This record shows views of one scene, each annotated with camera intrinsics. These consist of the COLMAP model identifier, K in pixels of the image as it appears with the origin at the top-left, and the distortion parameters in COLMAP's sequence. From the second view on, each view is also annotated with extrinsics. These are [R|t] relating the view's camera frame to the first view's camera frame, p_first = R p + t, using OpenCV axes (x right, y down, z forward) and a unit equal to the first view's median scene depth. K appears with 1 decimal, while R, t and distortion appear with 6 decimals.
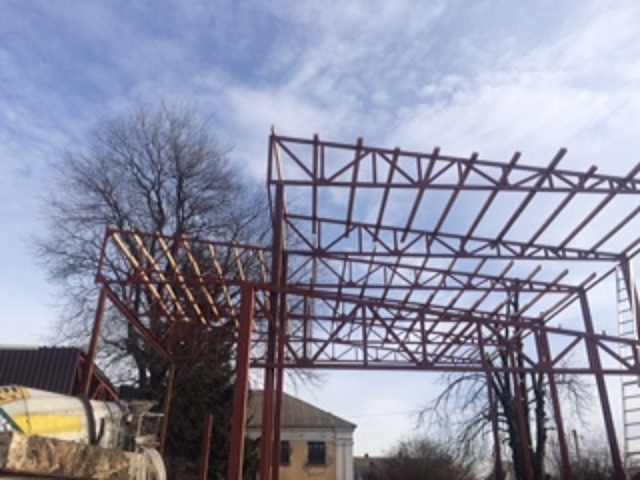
lens RADIAL K [[546.4, 0, 317.9], [0, 546.4, 240.7], [0, 0, 1]] dist [0.094307, -0.128458]
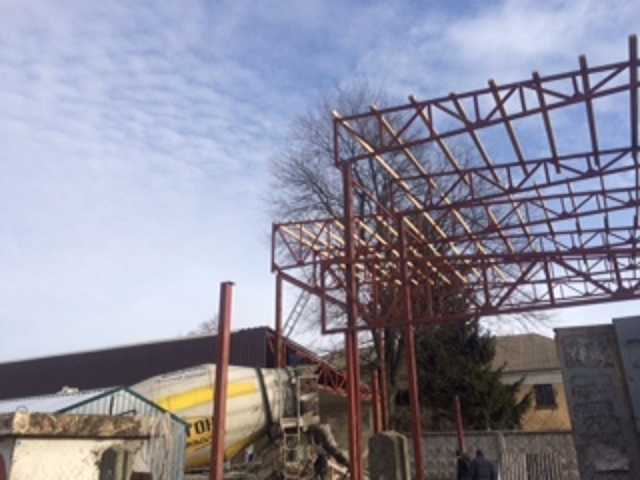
lens RADIAL K [[546.4, 0, 320.0], [0, 546.4, 241.3], [0, 0, 1]] dist [0.094307, -0.128458]
pose [[0.871468, -0.195120, -0.449969, 0.232947], [0.232562, 0.972154, 0.028855, 0.002865], [0.431809, -0.129792, 0.892578, -0.004365]]
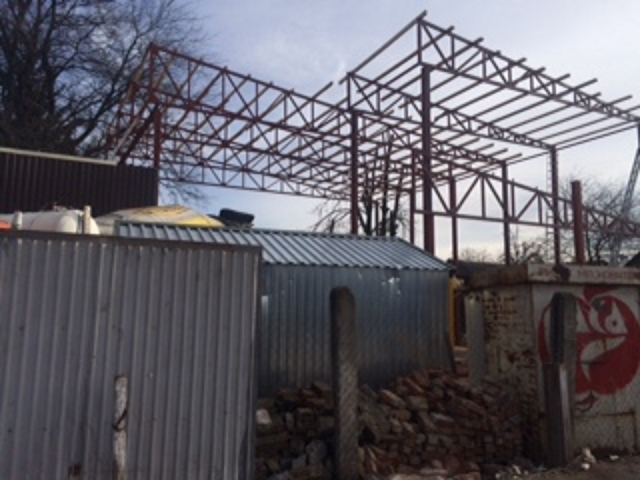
lens RADIAL K [[546.4, 0, 318.0], [0, 546.4, 237.8], [0, 0, 1]] dist [0.094307, -0.128458]
pose [[0.894984, 0.054148, 0.442800, -0.551581], [-0.190591, 0.943866, 0.269801, -0.019341], [-0.403335, -0.325861, 0.855064, -0.052988]]
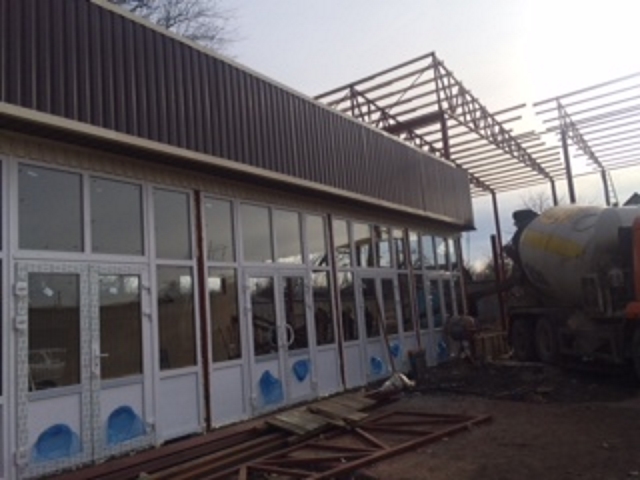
lens RADIAL K [[546.4, 0, 321.7], [0, 546.4, 242.8], [0, 0, 1]] dist [0.094307, -0.128458]
pose [[0.606361, 0.051761, 0.793503, -1.353255], [-0.268258, 0.952698, 0.142846, 0.230020], [-0.748574, -0.299480, 0.591564, 0.465858]]
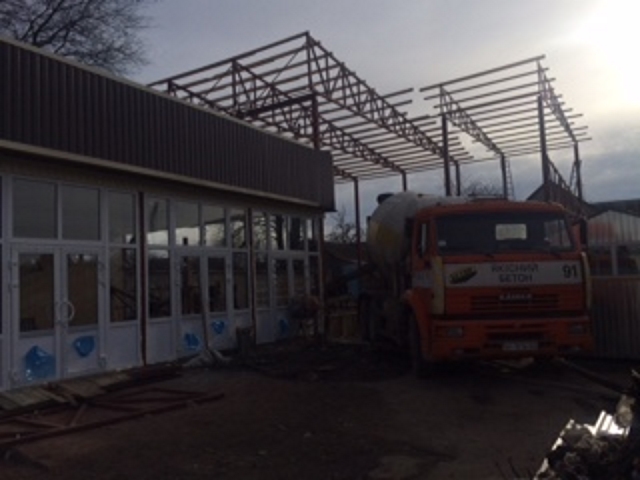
lens RADIAL K [[546.4, 0, 318.8], [0, 546.4, 240.9], [0, 0, 1]] dist [0.094307, -0.128458]
pose [[0.560737, 0.034525, 0.827274, -1.252576], [-0.316853, 0.932027, 0.175871, 0.155939], [-0.764970, -0.360741, 0.533561, 0.312925]]
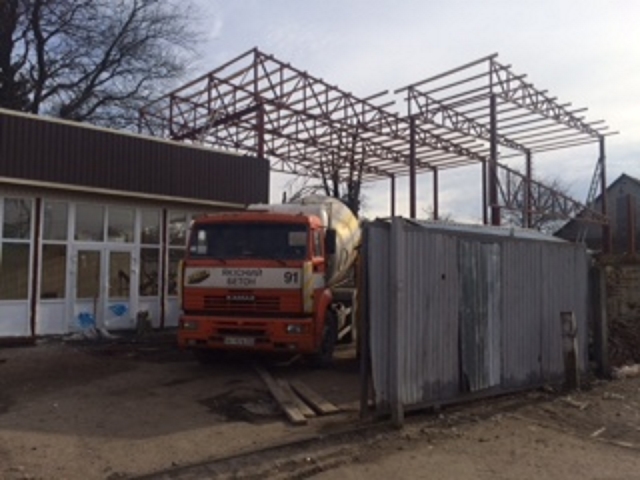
lens RADIAL K [[546.4, 0, 315.5], [0, 546.4, 237.6], [0, 0, 1]] dist [0.094307, -0.128458]
pose [[0.770833, 0.042617, 0.635610, -1.024634], [-0.277324, 0.920701, 0.274592, -0.012346], [-0.573505, -0.387934, 0.721526, -0.029502]]
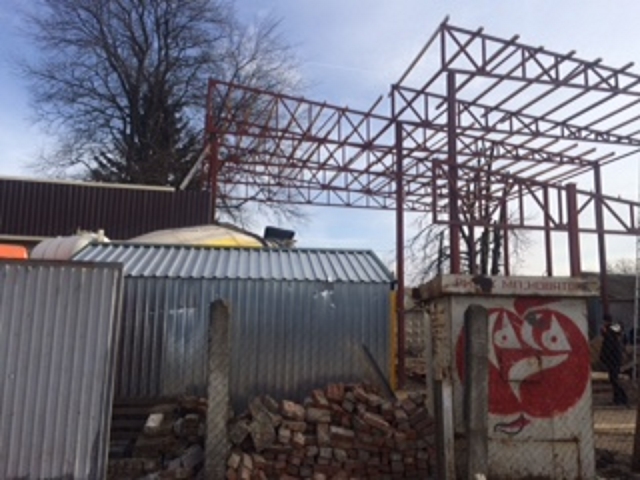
lens RADIAL K [[546.4, 0, 318.0], [0, 546.4, 238.8], [0, 0, 1]] dist [0.094307, -0.128458]
pose [[0.979547, 0.036117, 0.197947, -0.390844], [-0.092292, 0.954818, 0.282498, -0.047608], [-0.178801, -0.294989, 0.938622, -0.116425]]
